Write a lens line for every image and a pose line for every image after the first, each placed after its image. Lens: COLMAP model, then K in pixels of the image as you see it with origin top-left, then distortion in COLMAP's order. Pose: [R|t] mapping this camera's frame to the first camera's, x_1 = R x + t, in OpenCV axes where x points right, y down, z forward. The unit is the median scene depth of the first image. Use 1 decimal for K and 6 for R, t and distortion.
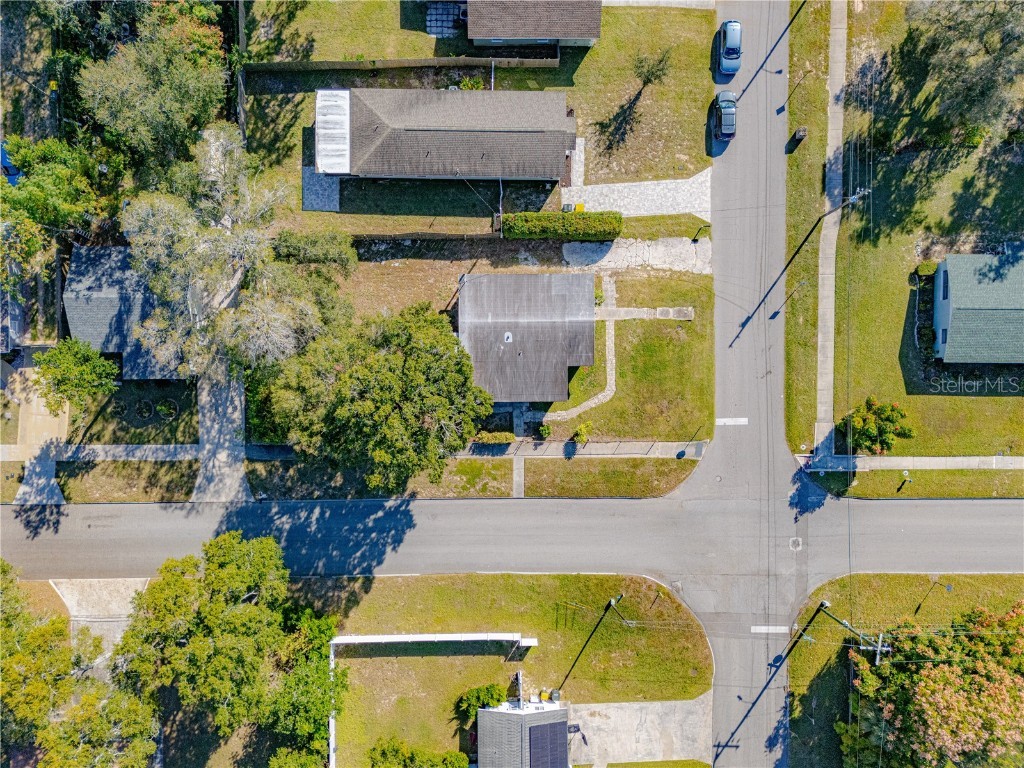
lens RADIAL K [[745.0, 0, 509.4], [0, 745.0, 385.3], [0, 0, 1]] dist [0.089463, -0.110810]
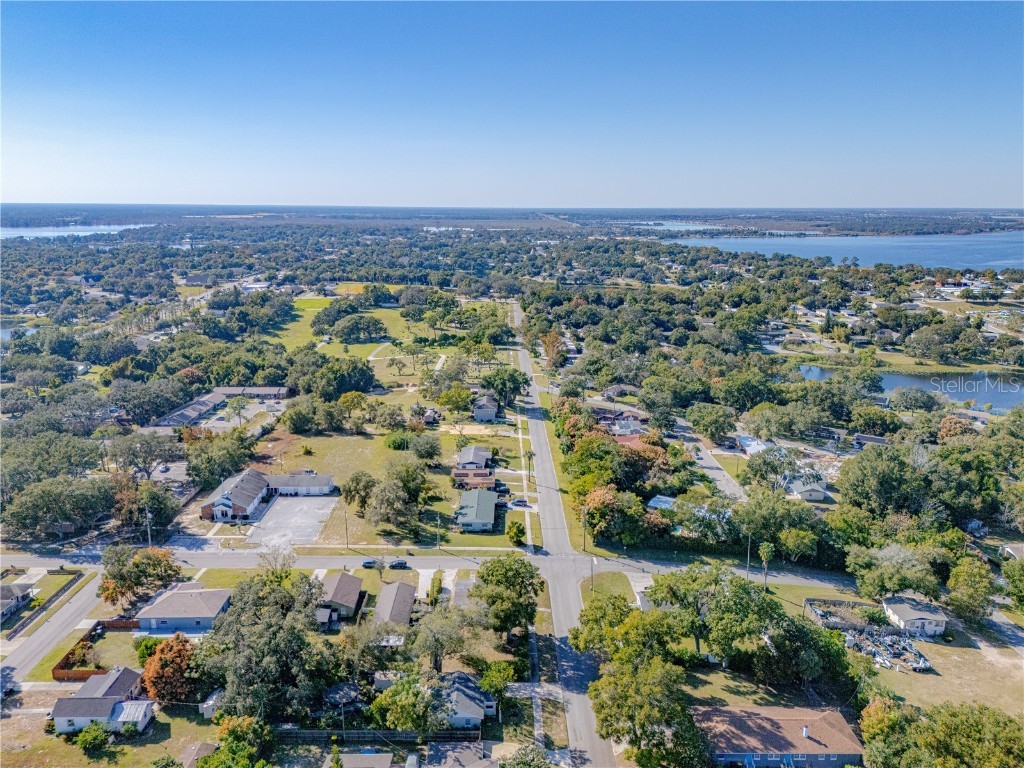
lens RADIAL K [[746.6, 0, 512.0], [0, 746.6, 384.0], [0, 0, 1]] dist [0.096459, -0.111039]
pose [[-0.013878, -0.248152, 0.968622, -2.045686], [0.999903, -0.004790, 0.013099, 0.005562], [0.001389, 0.968709, 0.248195, -0.238735]]
